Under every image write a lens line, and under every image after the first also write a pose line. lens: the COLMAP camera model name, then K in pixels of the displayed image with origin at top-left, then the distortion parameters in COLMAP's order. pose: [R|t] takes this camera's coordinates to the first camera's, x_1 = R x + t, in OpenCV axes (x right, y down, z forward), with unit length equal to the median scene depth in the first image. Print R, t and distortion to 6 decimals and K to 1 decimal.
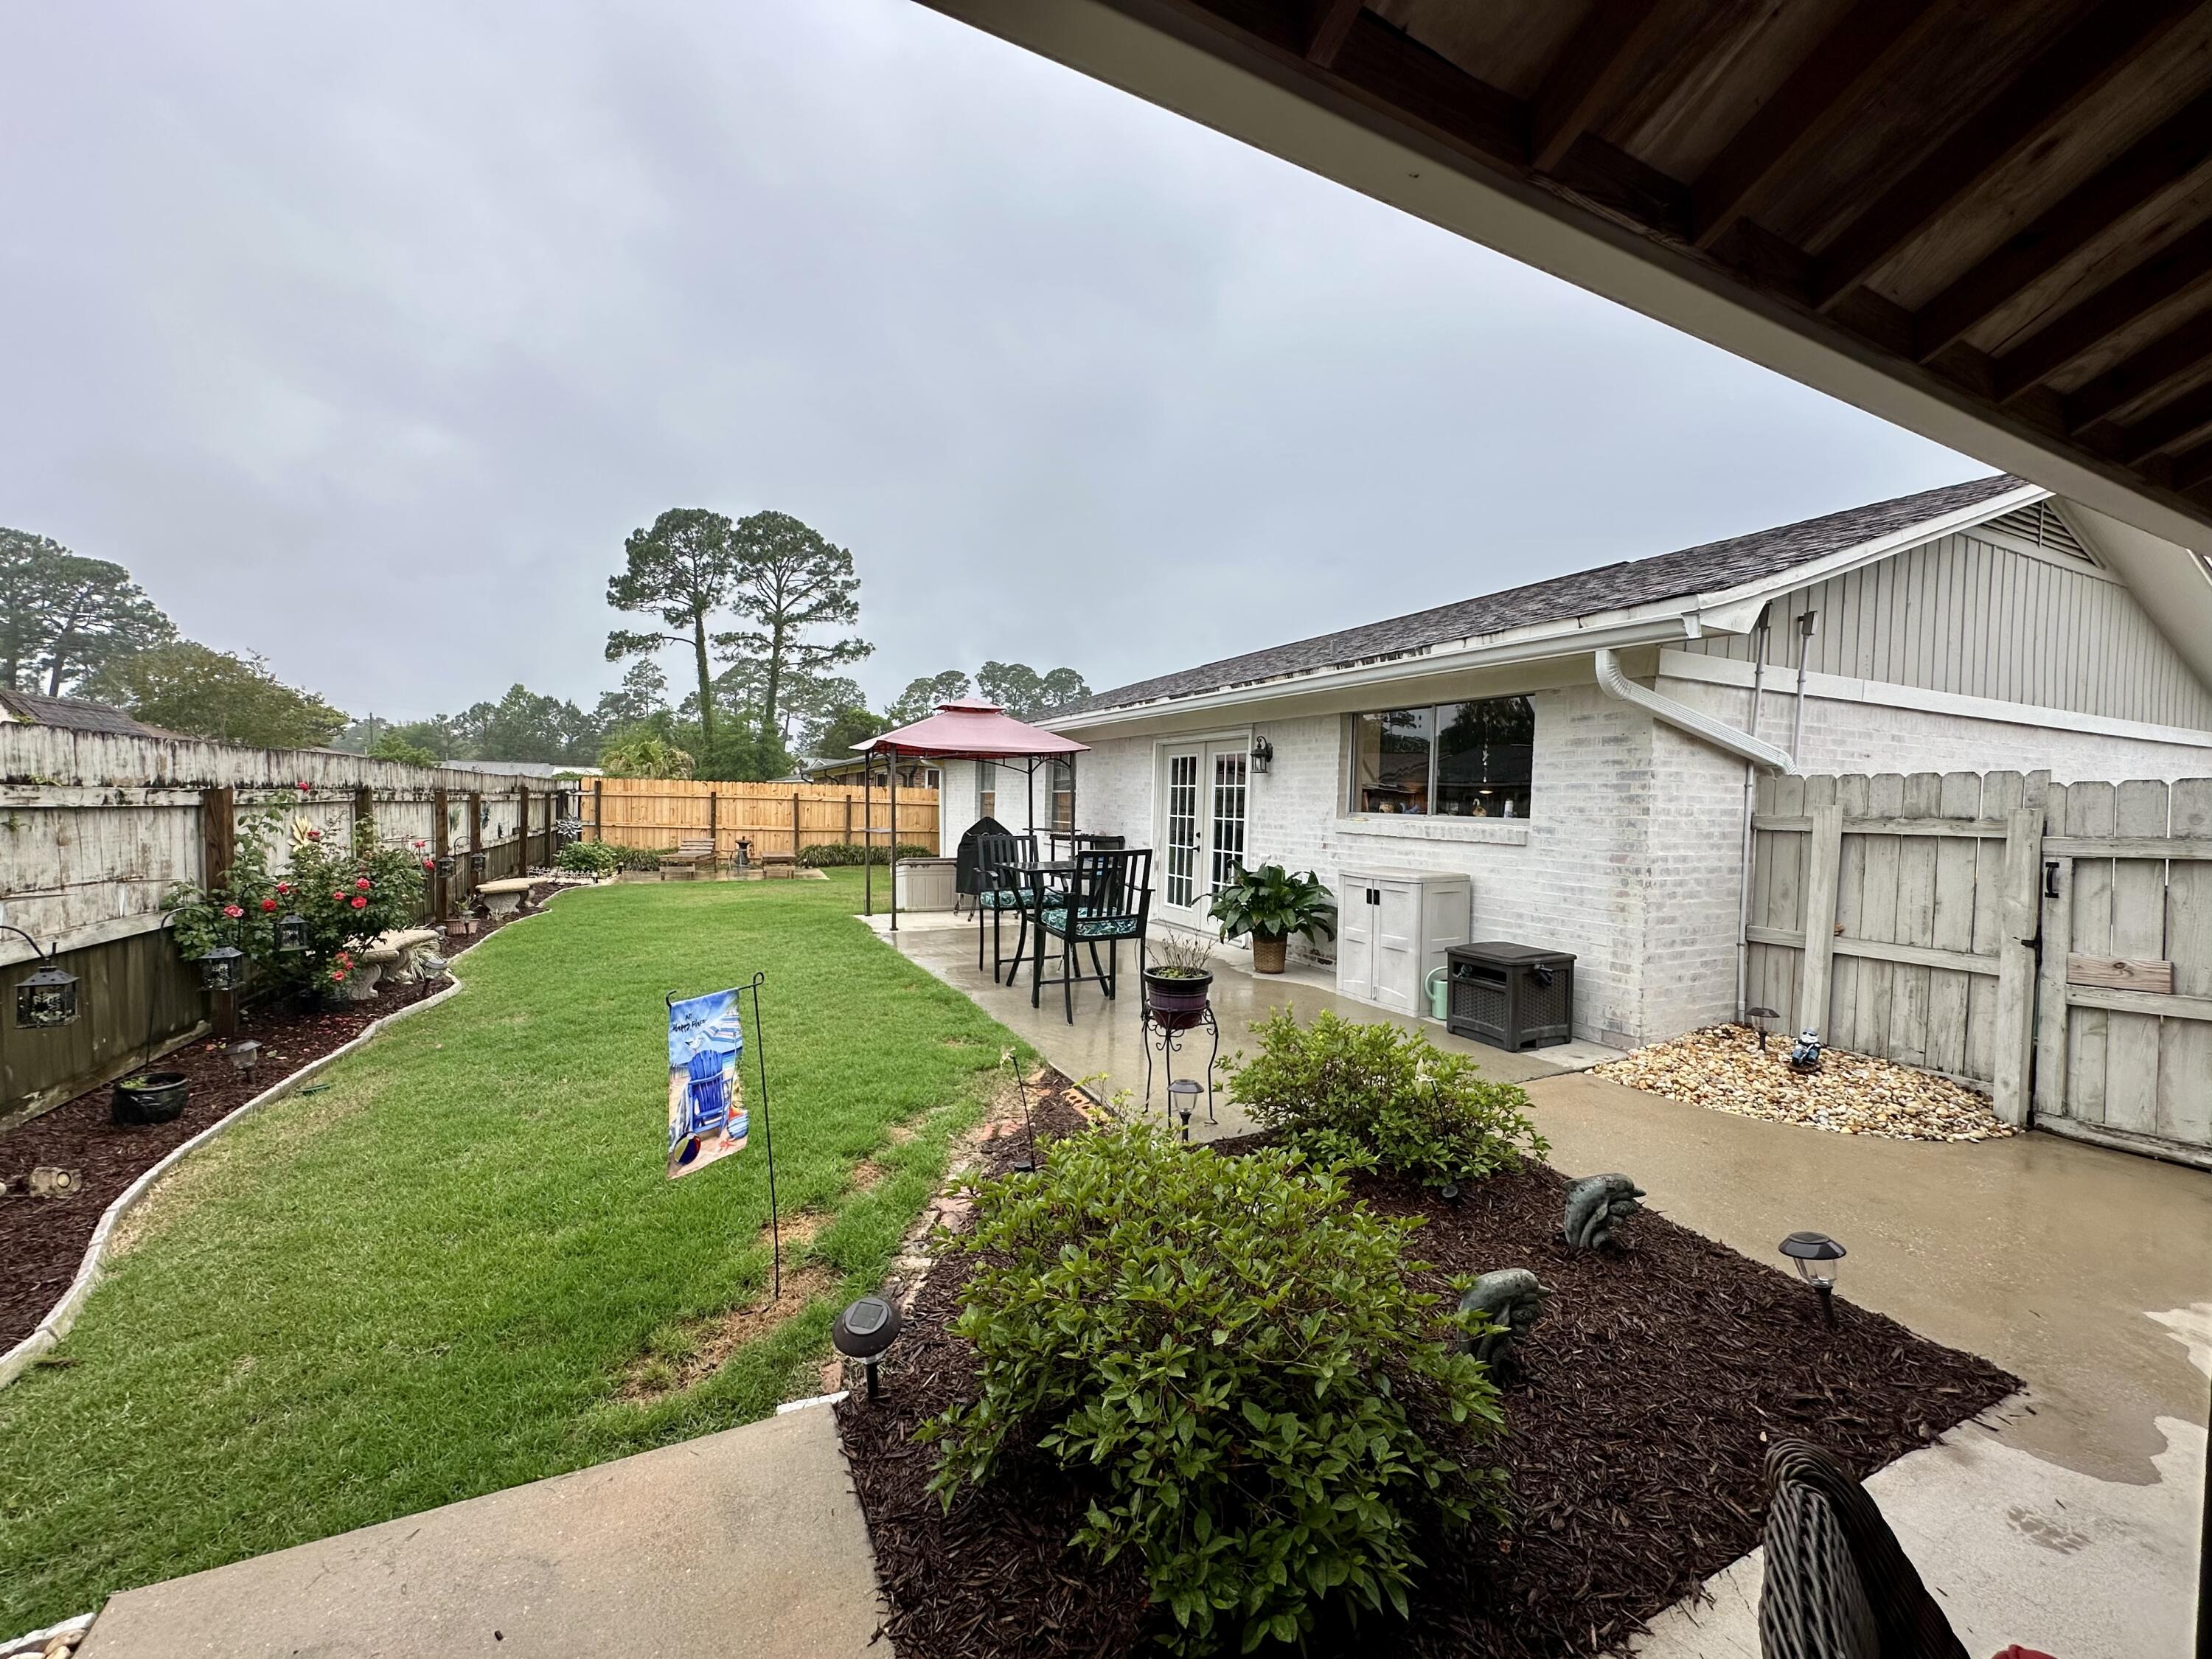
lens RADIAL K [[882.0, 0, 1106.0], [0, 882.0, 829.5], [0, 0, 1]] dist [-0.001622, -0.000041]
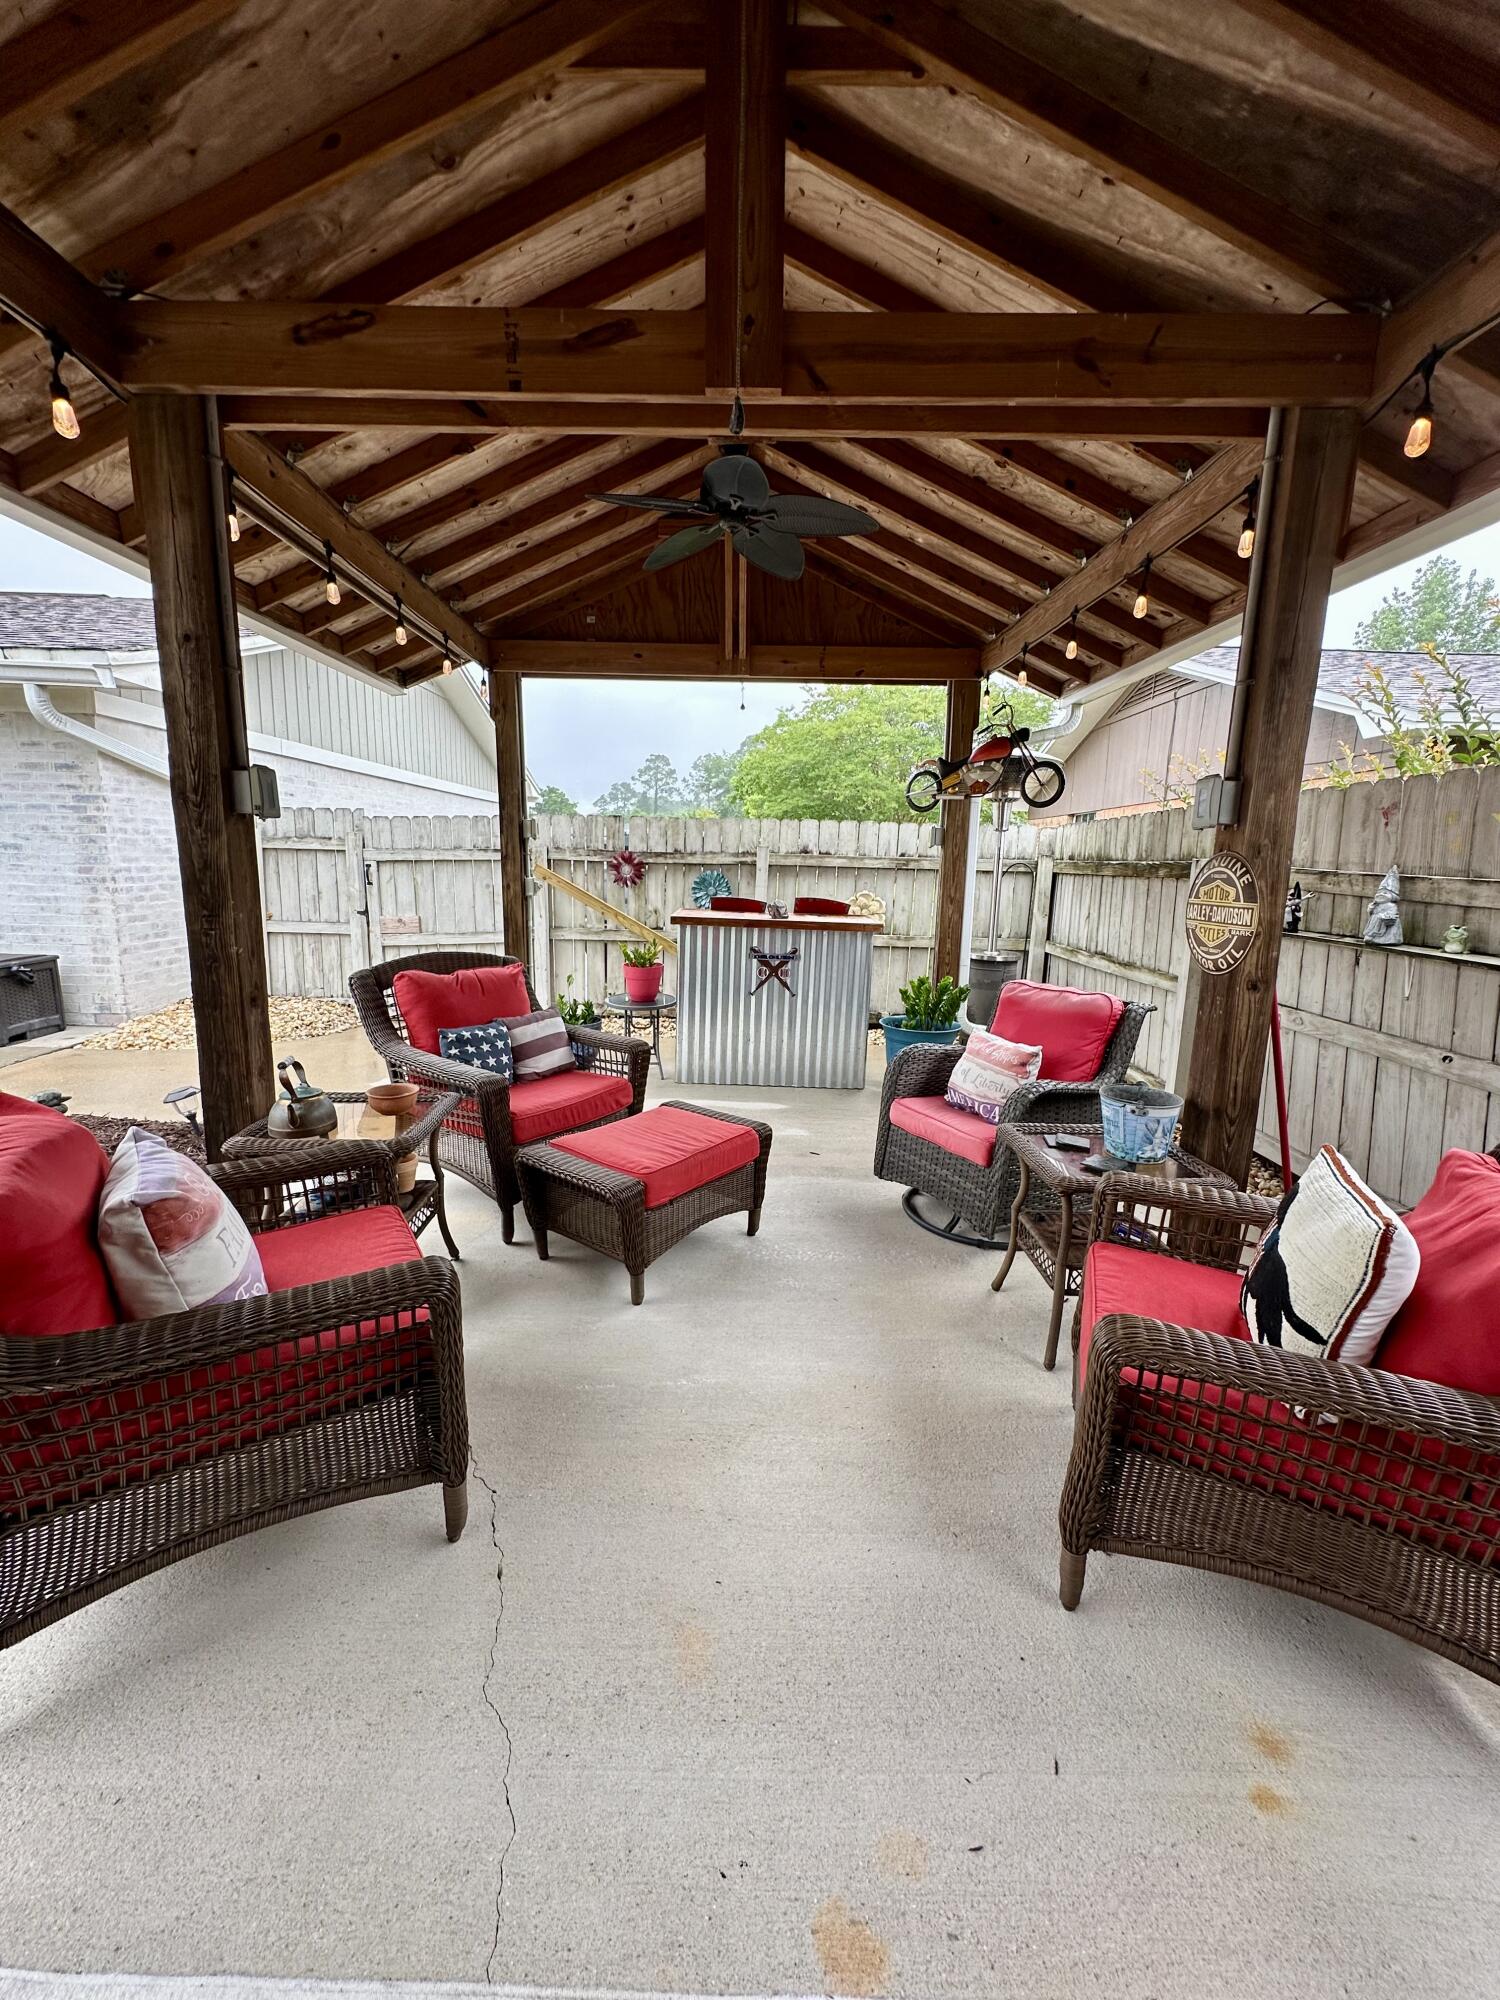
lens RADIAL K [[797.4, 0, 750.0], [0, 797.4, 1000.0], [0, 0, 1]] dist [-0.001622, -0.000041]
pose [[0.431595, -0.167575, 0.886366, -0.004011], [0.009860, 0.983411, 0.181122, 0.005448], [-0.902013, -0.069432, 0.426088, -0.078158]]
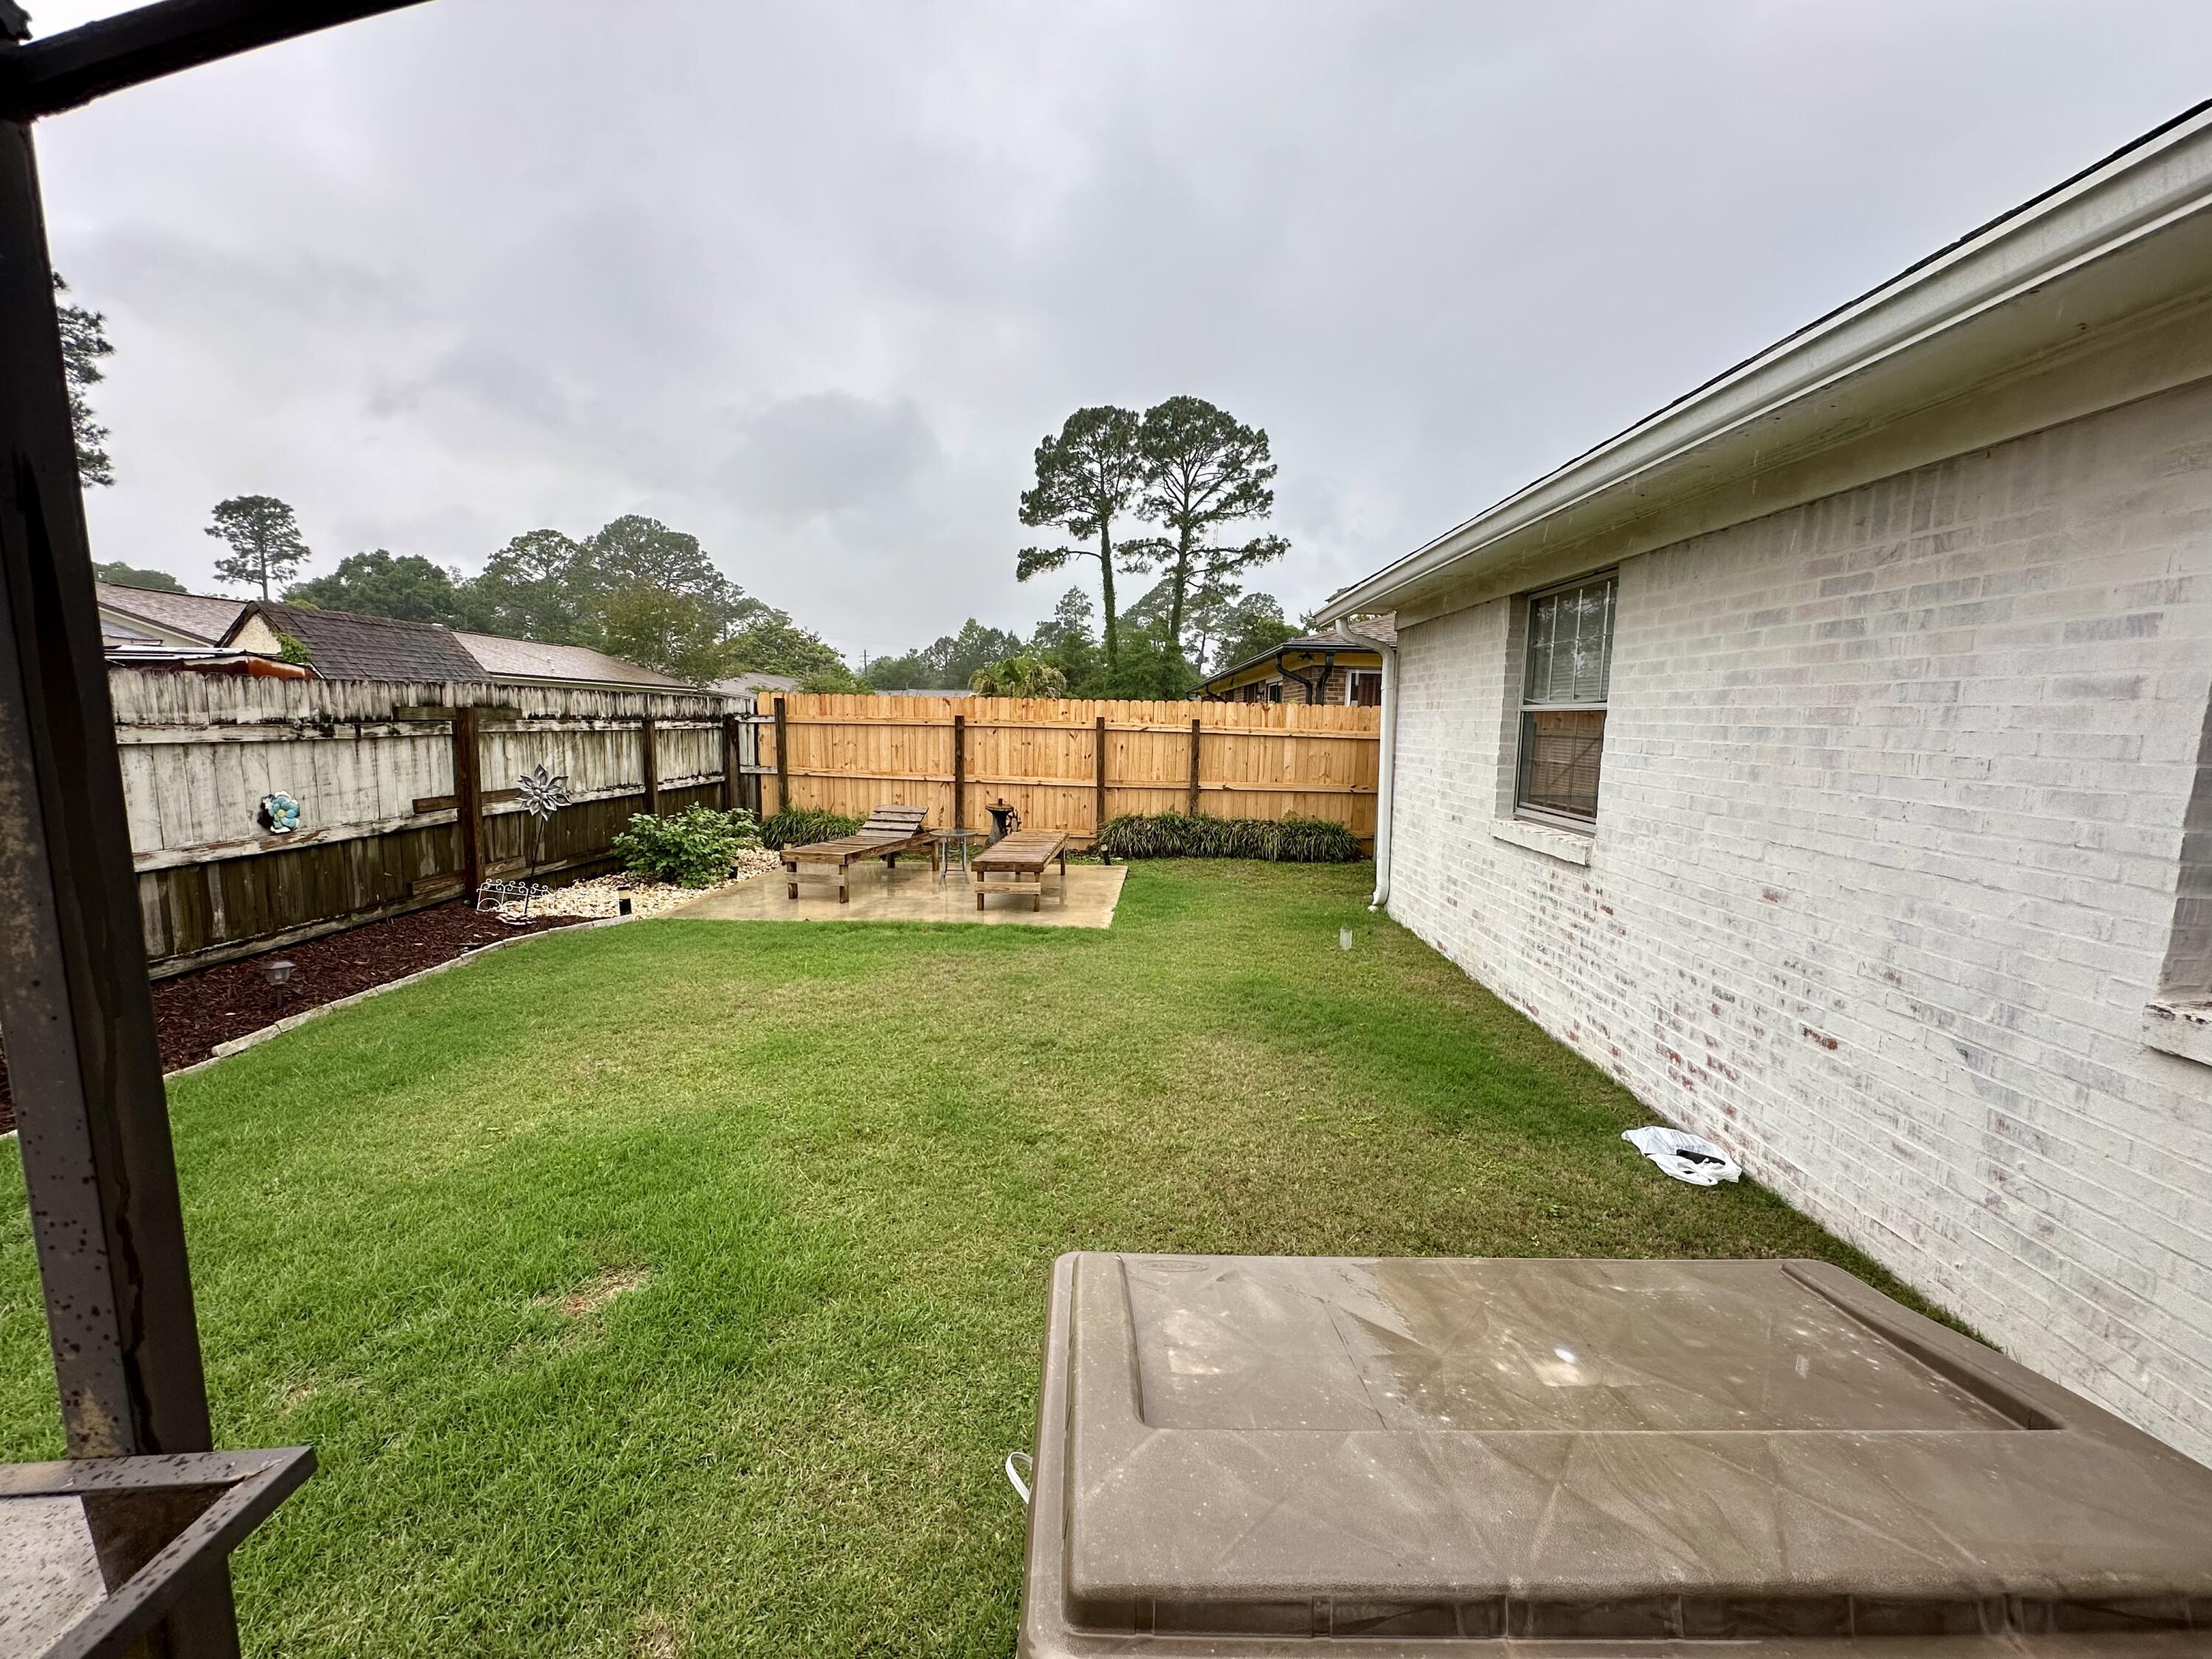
lens RADIAL K [[886.4, 0, 1106.0], [0, 886.4, 829.5], [0, 0, 1]] dist [-0.012846, -0.000010]
pose [[0.894114, 0.051487, -0.444870, -0.114930], [-0.013535, 0.996022, 0.088072, -0.022692], [0.447635, -0.072725, 0.891254, 0.564277]]
